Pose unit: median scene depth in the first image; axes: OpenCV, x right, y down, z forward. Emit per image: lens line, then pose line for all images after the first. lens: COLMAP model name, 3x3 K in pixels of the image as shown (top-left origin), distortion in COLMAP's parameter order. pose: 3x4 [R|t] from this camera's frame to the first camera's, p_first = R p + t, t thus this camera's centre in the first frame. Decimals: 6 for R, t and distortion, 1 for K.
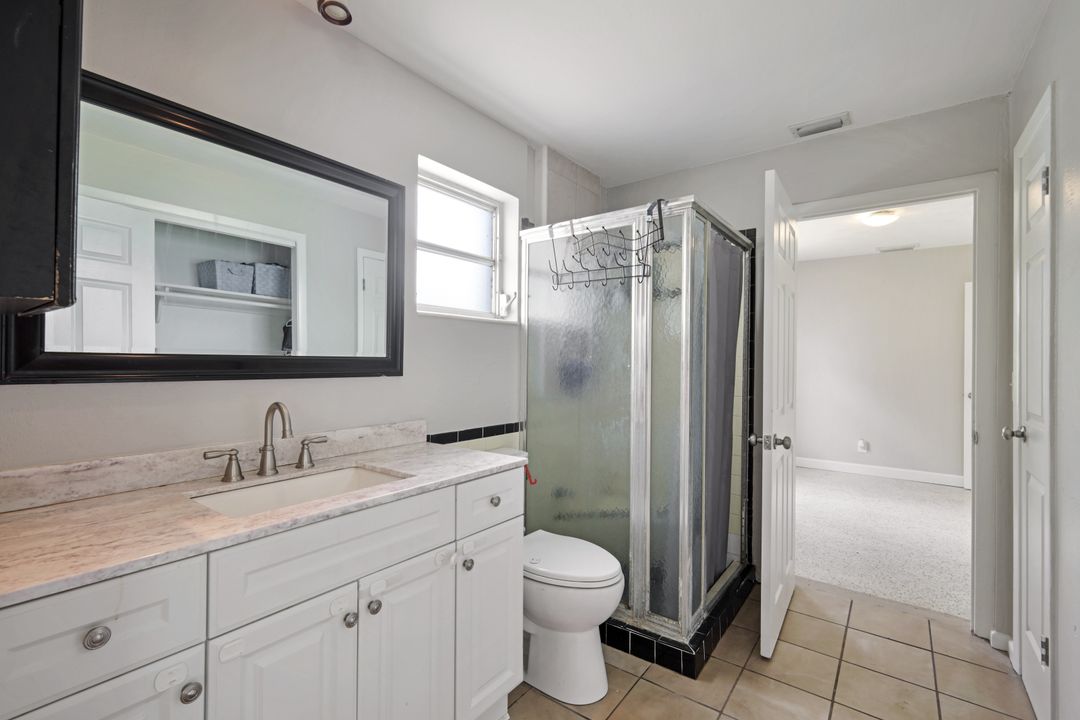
lens RADIAL K [[478.5, 0, 538.7], [0, 478.5, 357.1], [0, 0, 1]] dist [0.002869, 0.000034]
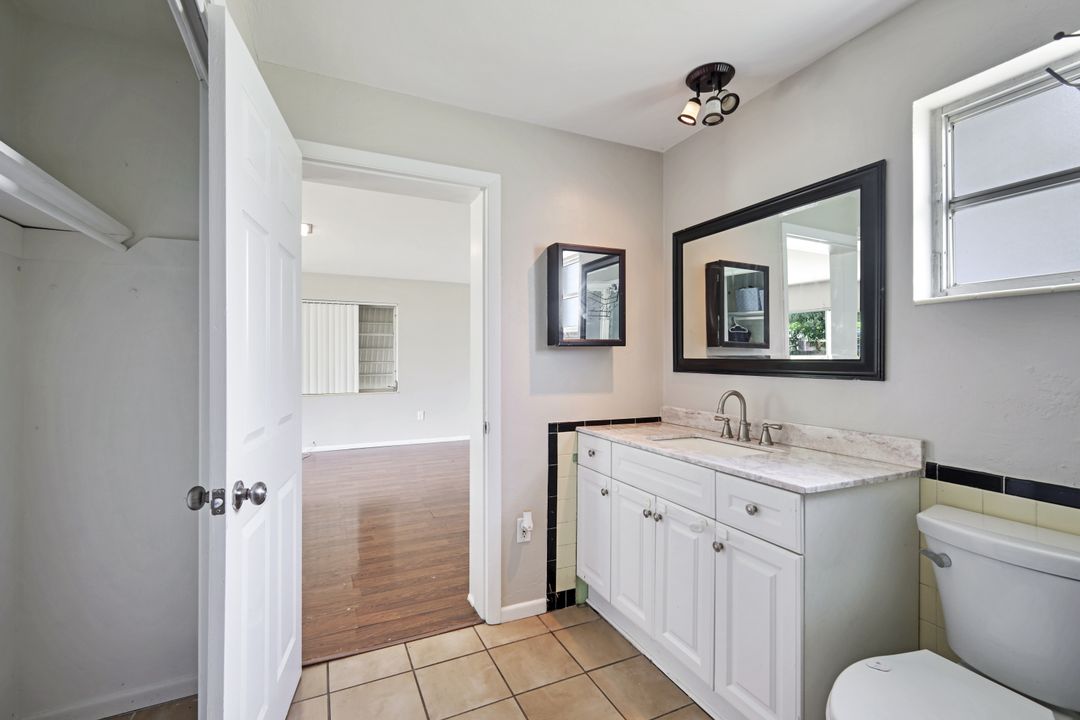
lens RADIAL K [[478.5, 0, 538.7], [0, 478.5, 357.1], [0, 0, 1]] dist [0.002869, 0.000034]
pose [[-0.470723, -0.010818, -0.882215, 0.943199], [0.000881, 0.999919, -0.012731, 0.008139], [0.882281, -0.006770, -0.470675, 1.059045]]
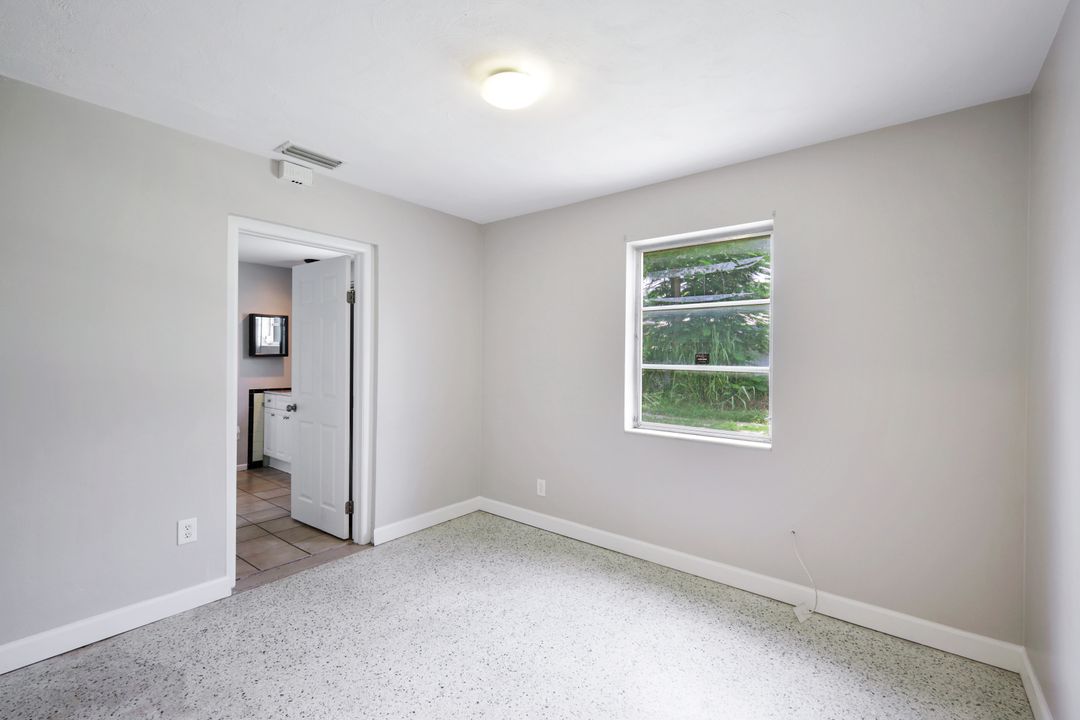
lens RADIAL K [[478.5, 0, 538.7], [0, 478.5, 357.1], [0, 0, 1]] dist [0.002869, 0.000034]
pose [[-0.039354, -0.008841, -0.999186, 3.065809], [0.001051, 0.999960, -0.008890, -0.007803], [0.999225, -0.001400, -0.039343, 2.664034]]
